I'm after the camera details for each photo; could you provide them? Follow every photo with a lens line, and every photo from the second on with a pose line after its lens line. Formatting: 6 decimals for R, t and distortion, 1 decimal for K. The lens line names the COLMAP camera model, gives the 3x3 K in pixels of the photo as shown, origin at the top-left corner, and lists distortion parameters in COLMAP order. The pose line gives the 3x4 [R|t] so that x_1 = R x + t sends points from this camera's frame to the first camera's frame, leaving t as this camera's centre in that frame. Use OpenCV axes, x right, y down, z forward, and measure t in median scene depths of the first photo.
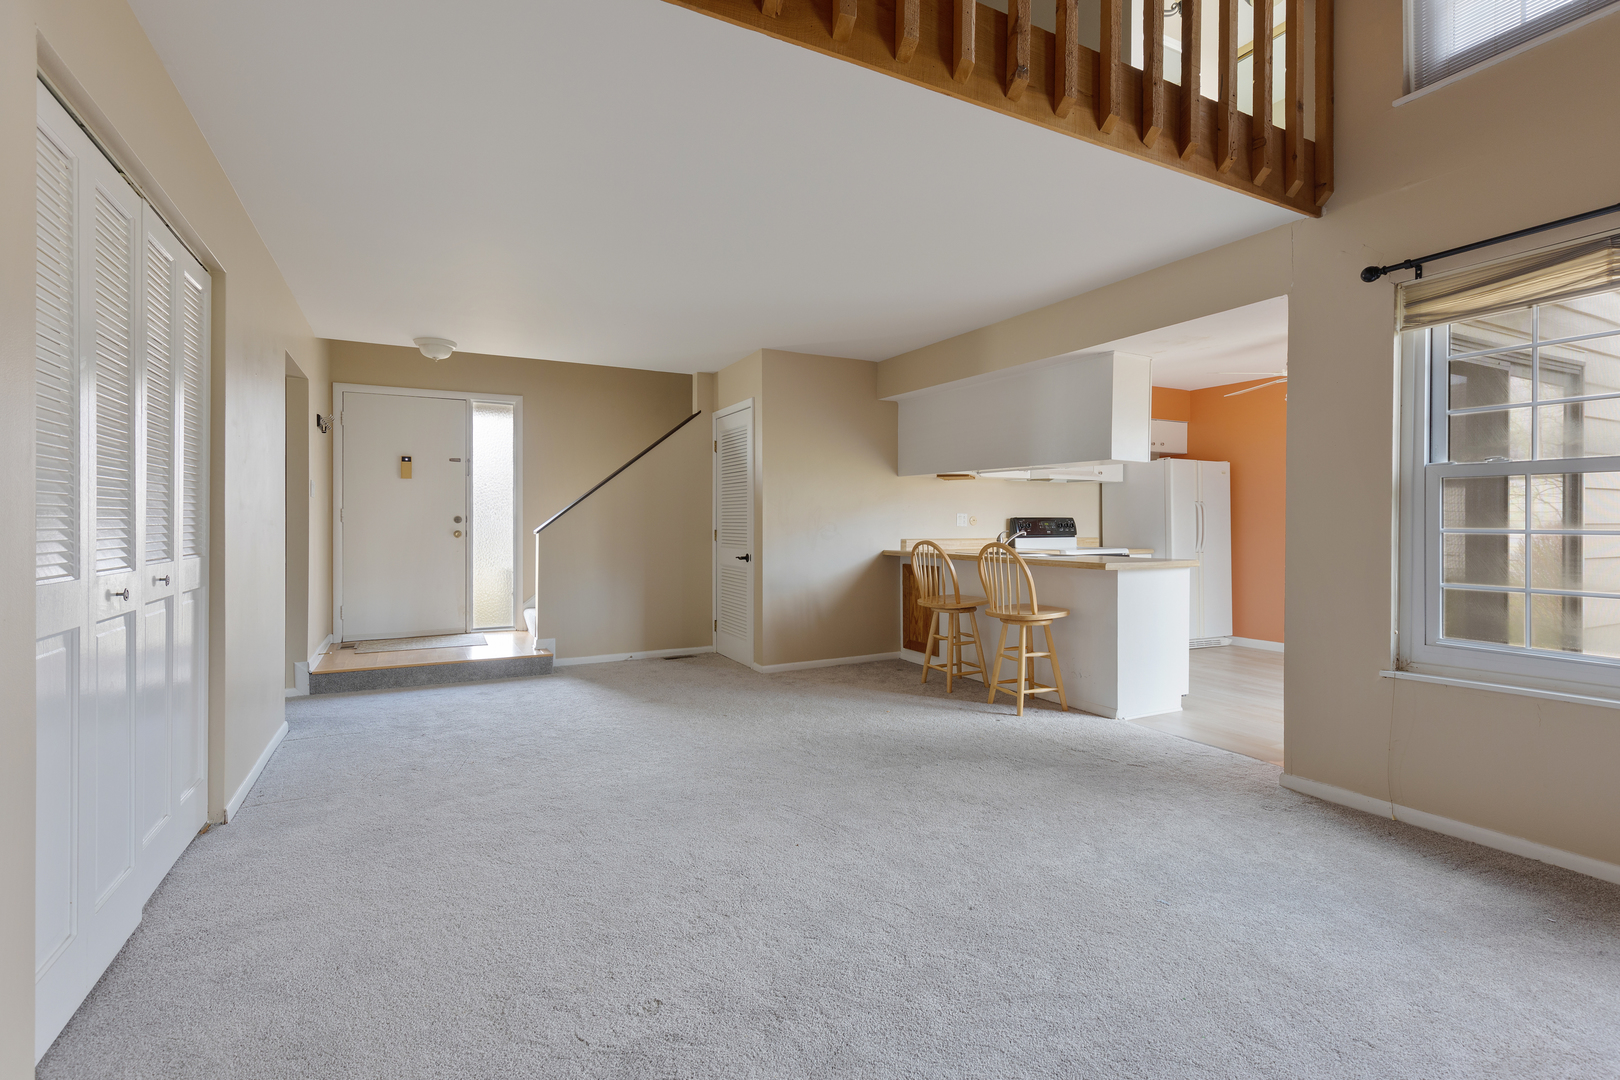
lens RADIAL K [[740.7, 0, 810.3], [0, 740.7, 533.2], [0, 0, 1]] dist [0.003506, -0.000217]
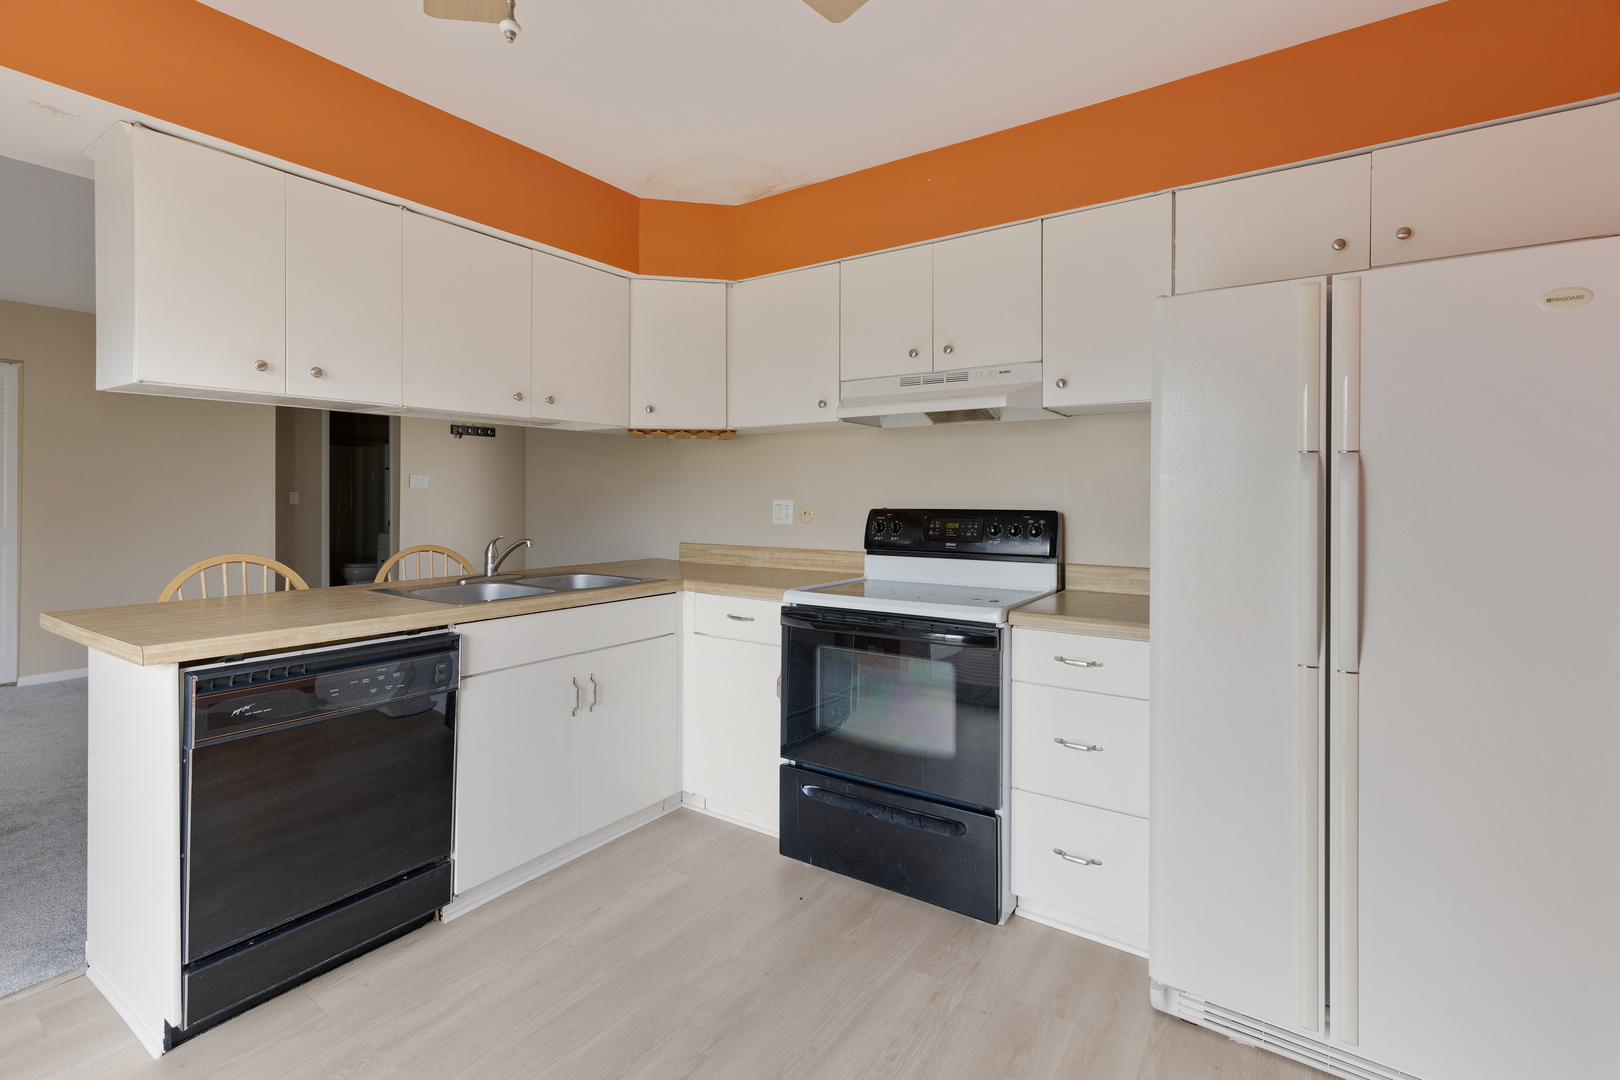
lens RADIAL K [[747.8, 0, 812.0], [0, 747.8, 503.2], [0, 0, 1]] dist [0.004635, -0.000029]
pose [[0.471987, 0.007076, -0.881577, 0.636925], [-0.010182, 0.999945, 0.002574, -0.024375], [0.881547, 0.007761, 0.472033, 0.725356]]
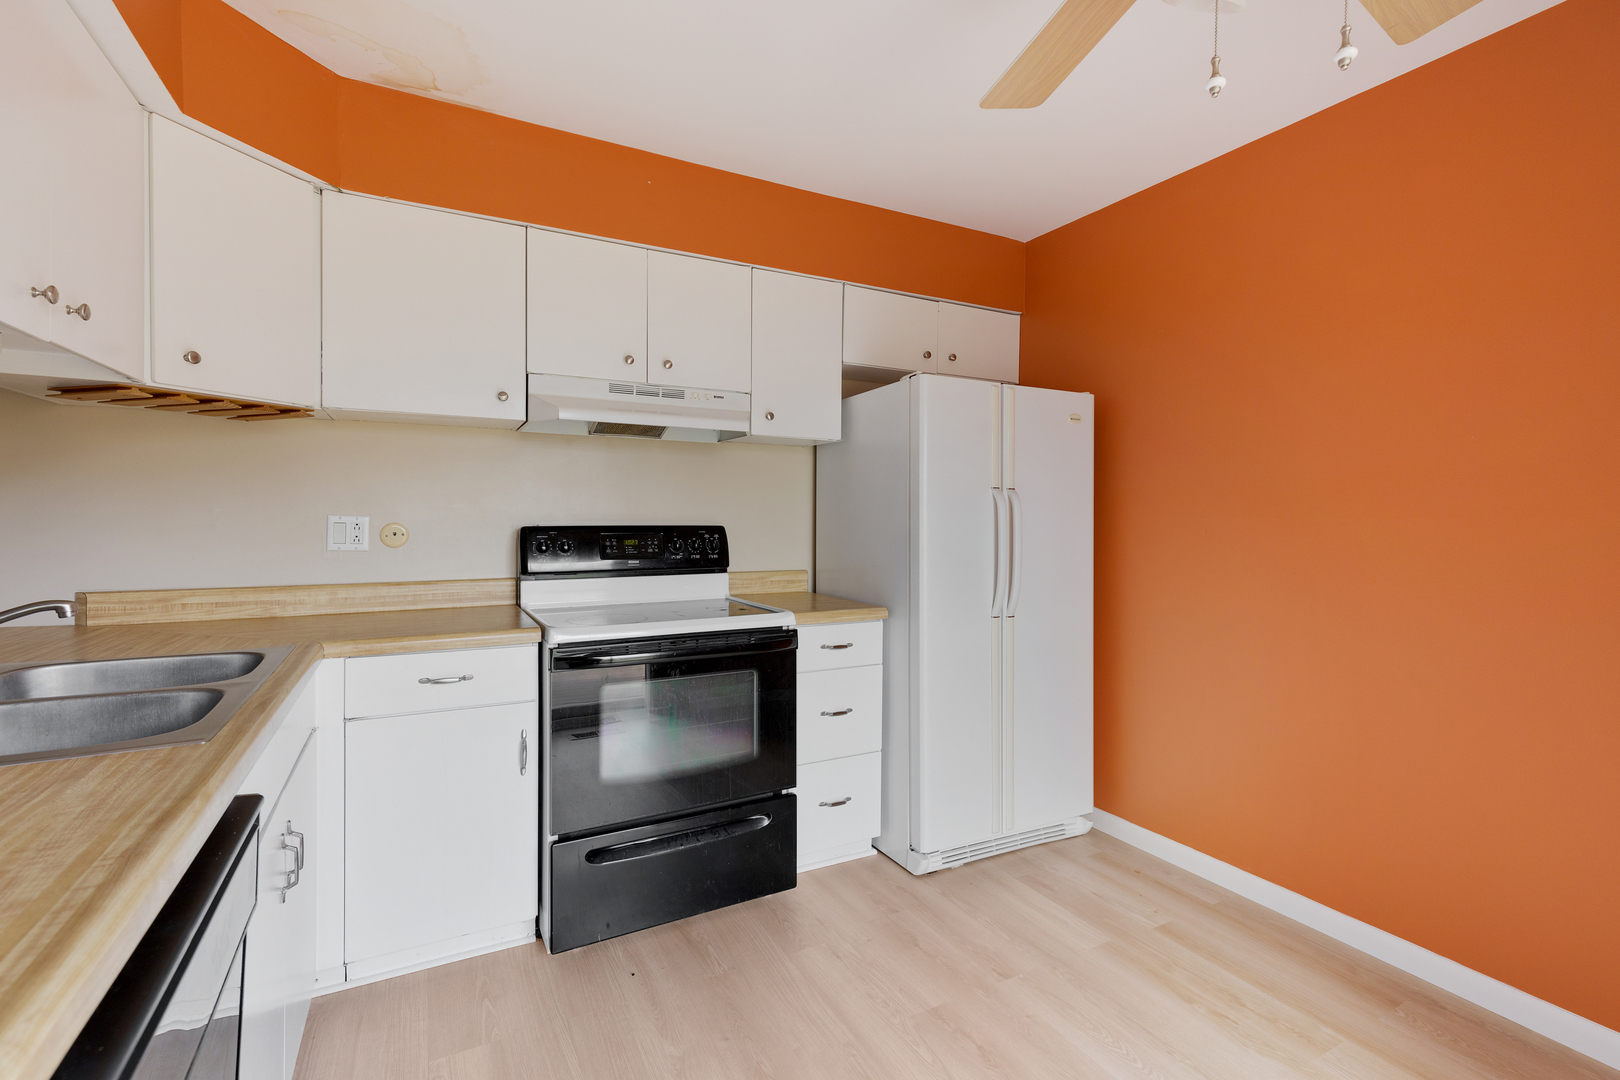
lens RADIAL K [[740.7, 0, 810.3], [0, 740.7, 533.2], [0, 0, 1]] dist [0.003506, -0.000217]
pose [[0.999800, 0.006440, 0.018922, 0.401088], [-0.006801, 0.999795, 0.019048, -0.024923], [-0.018796, -0.019173, 0.999639, 0.591397]]
